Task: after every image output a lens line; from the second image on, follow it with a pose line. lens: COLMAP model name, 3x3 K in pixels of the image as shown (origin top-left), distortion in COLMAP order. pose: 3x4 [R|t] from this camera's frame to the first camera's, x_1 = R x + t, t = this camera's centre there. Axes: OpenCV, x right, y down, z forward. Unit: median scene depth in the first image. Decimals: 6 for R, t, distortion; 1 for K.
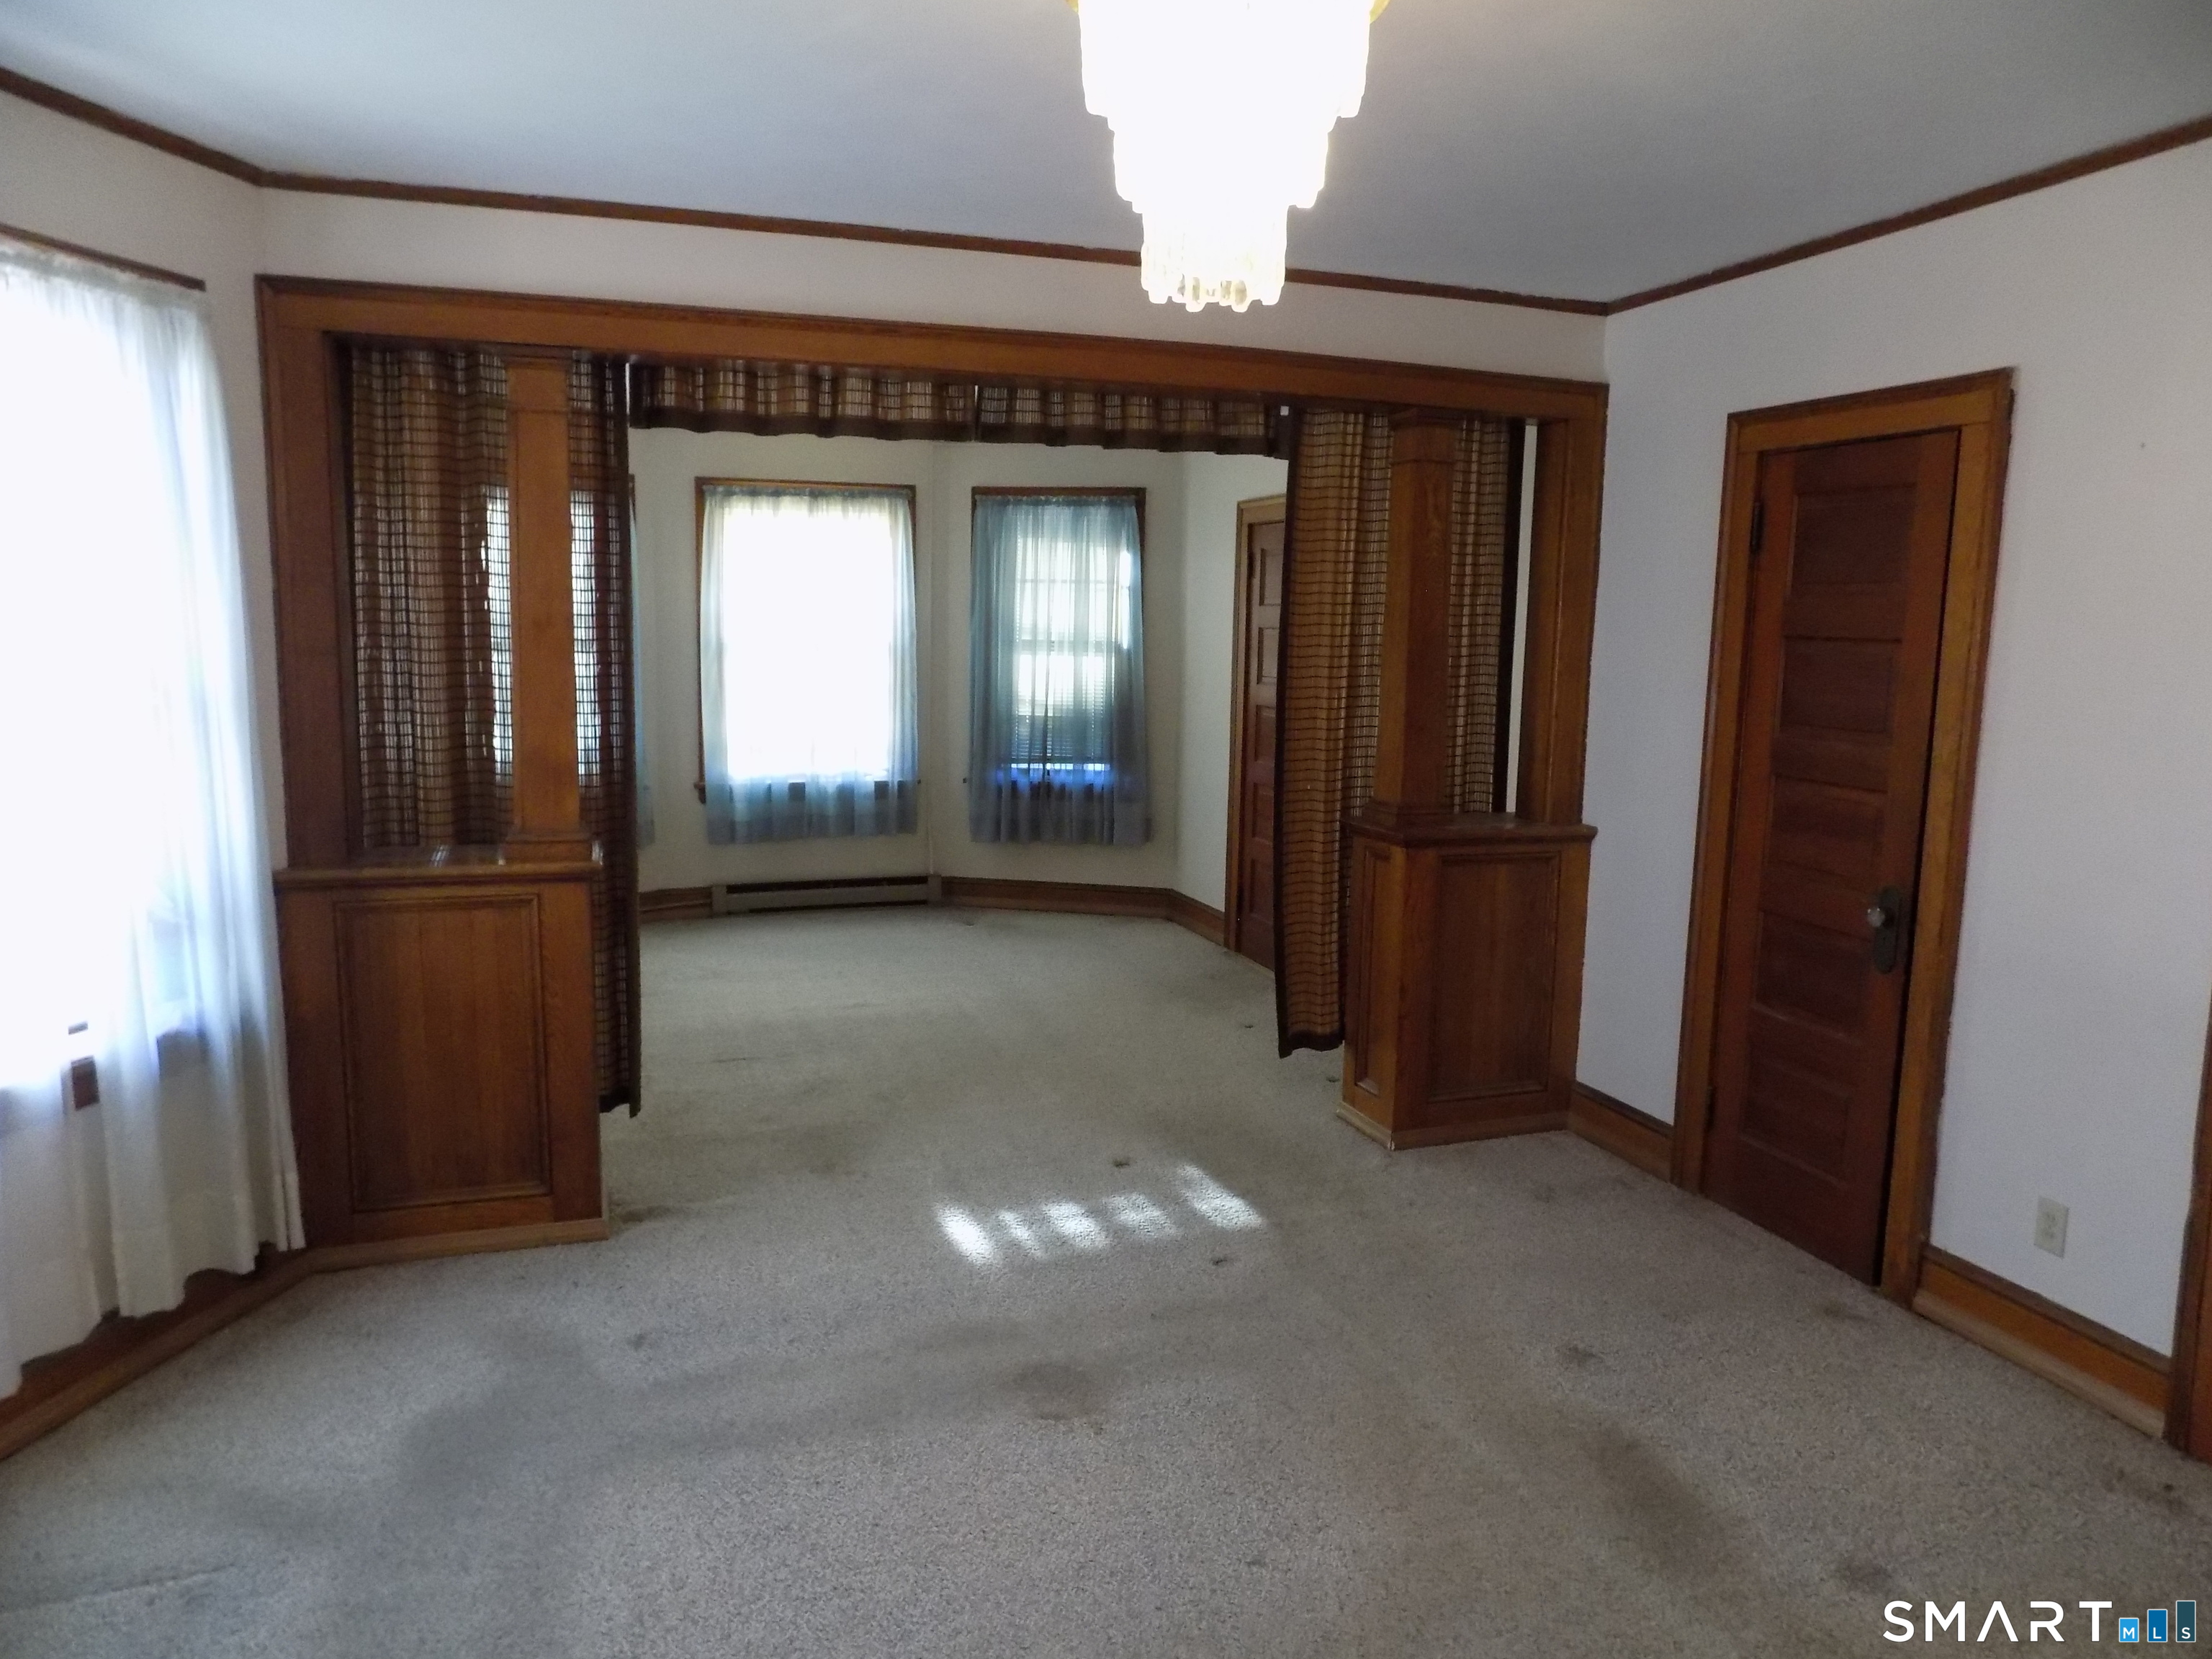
lens RADIAL K [[1499.9, 0, 1109.7], [0, 1499.9, 803.5], [0, 0, 1]] dist [-0.039719, 0.002170]
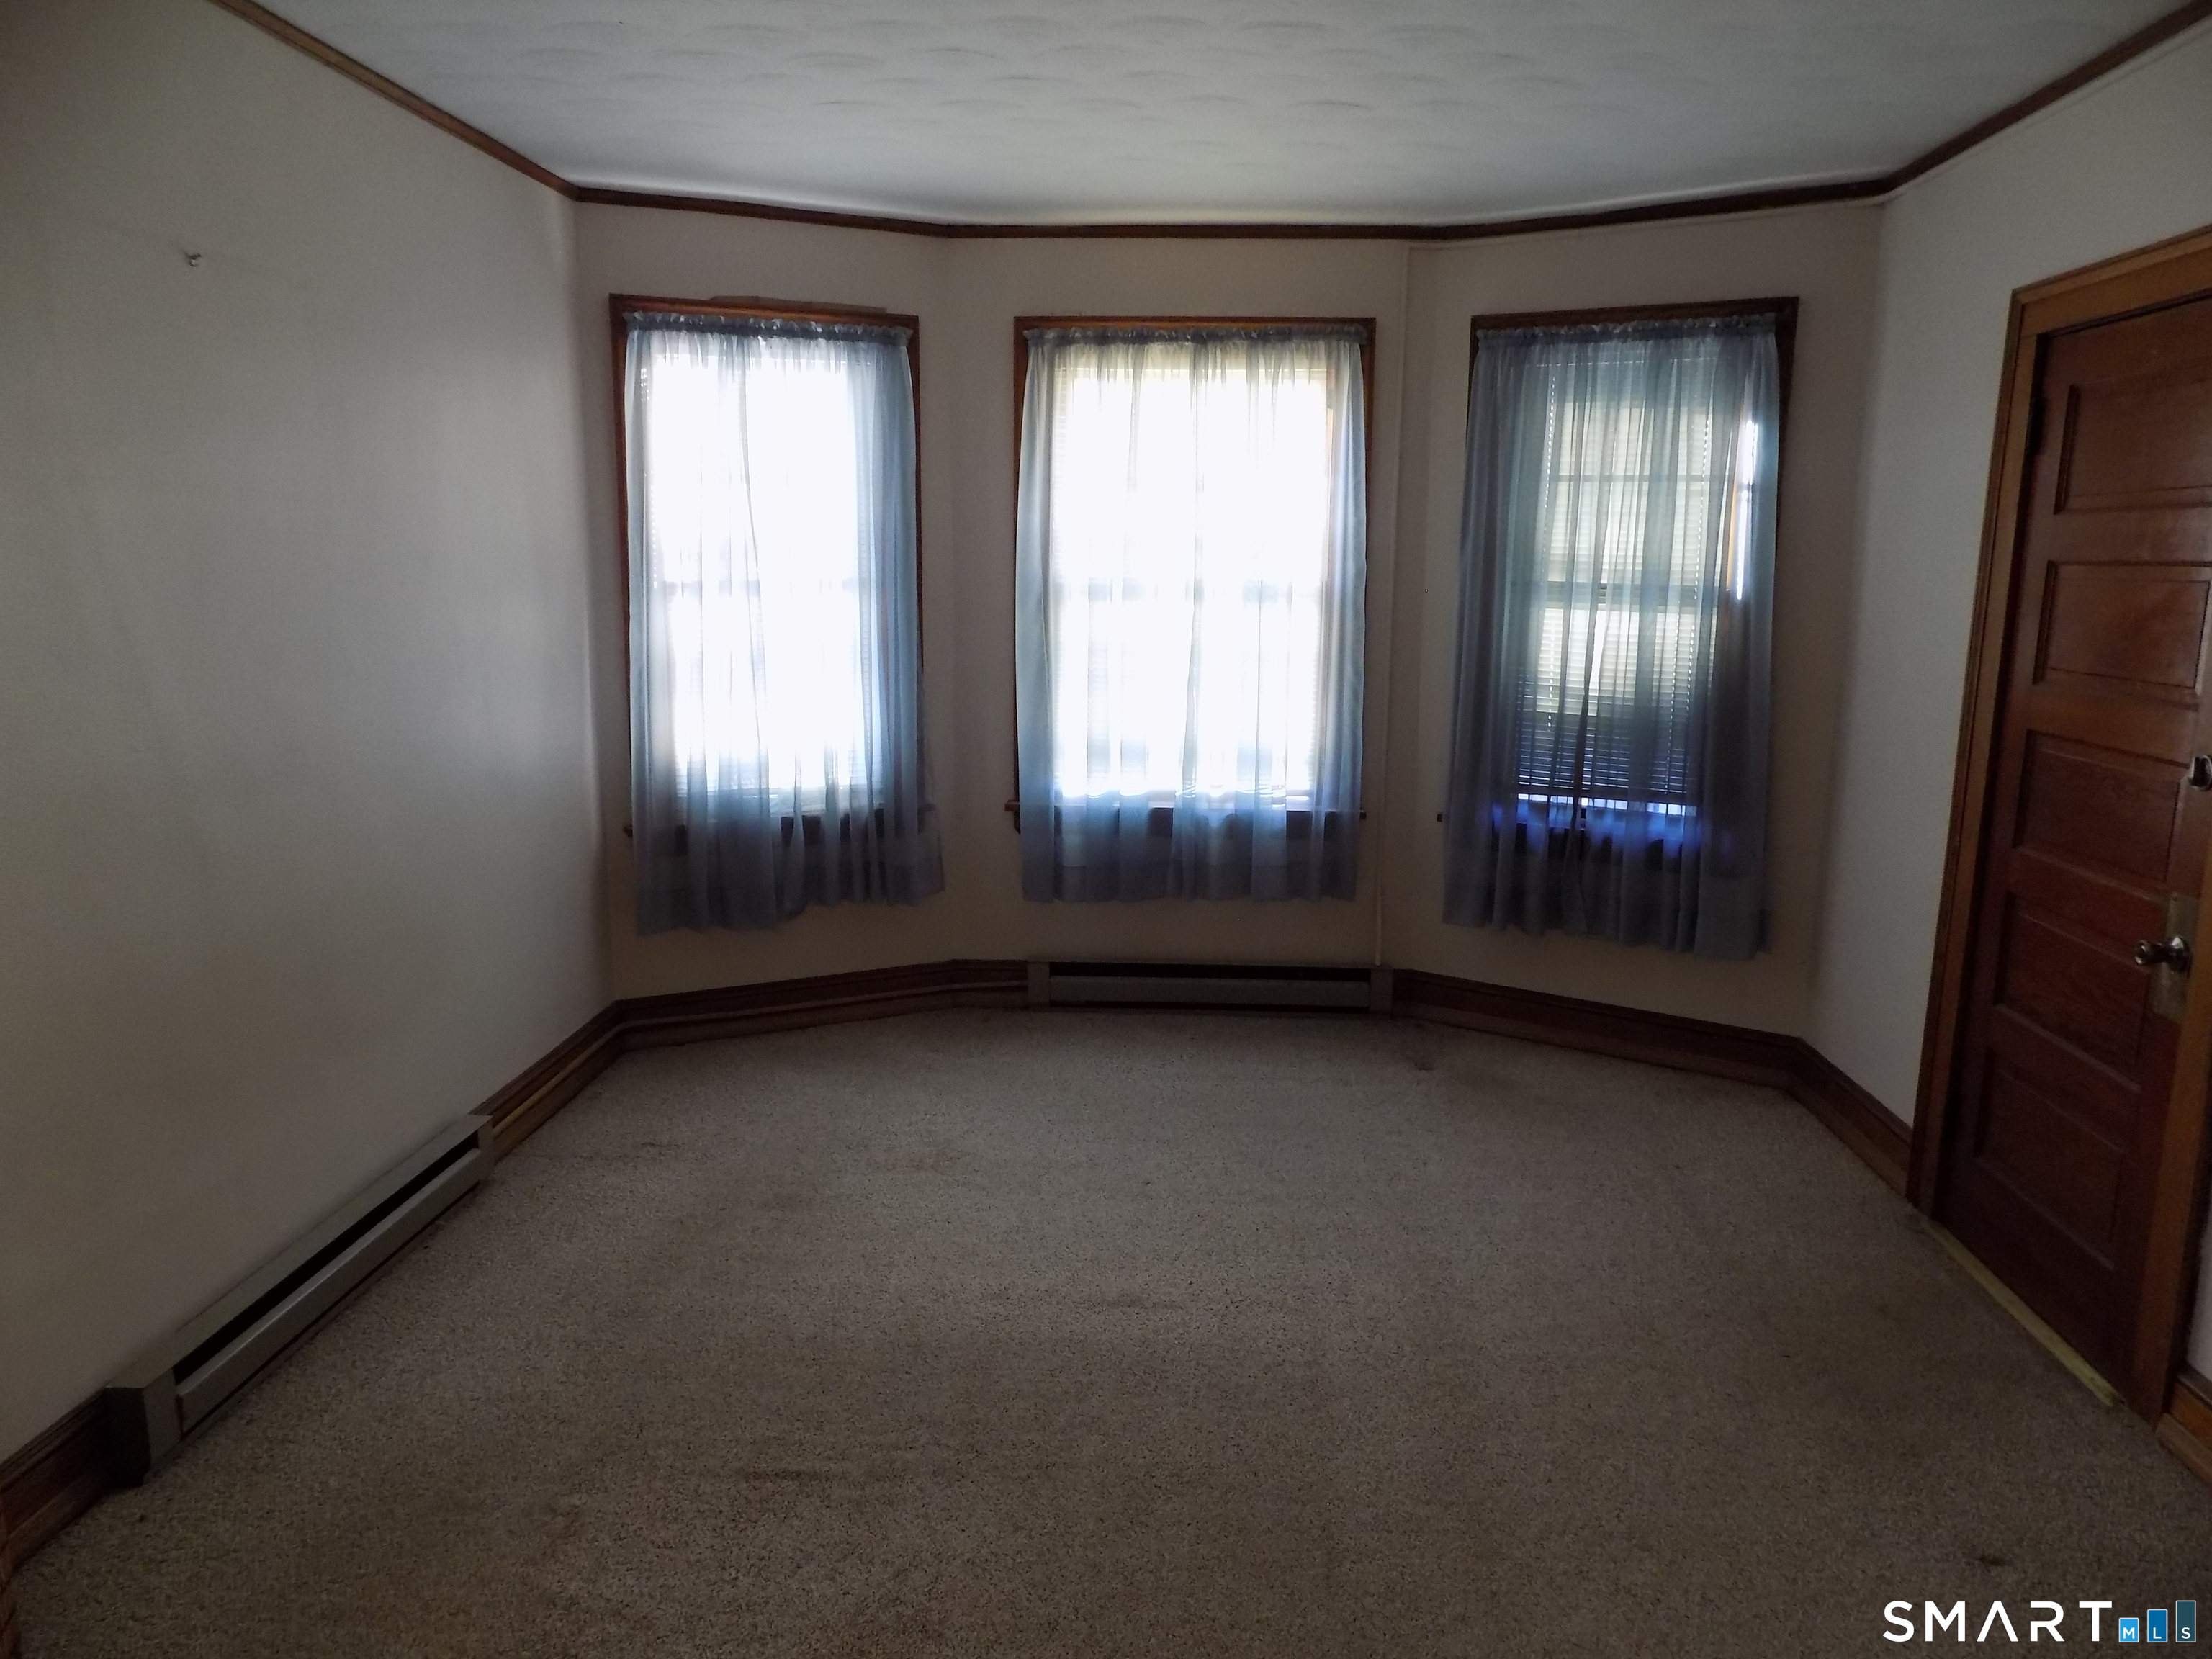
lens RADIAL K [[1499.9, 0, 1109.7], [0, 1499.9, 803.5], [0, 0, 1]] dist [-0.039719, 0.002170]
pose [[0.924778, 0.061191, -0.375555, 0.006539], [-0.045311, 0.997671, 0.050981, -0.046601], [0.377800, -0.030129, 0.925397, 0.407954]]
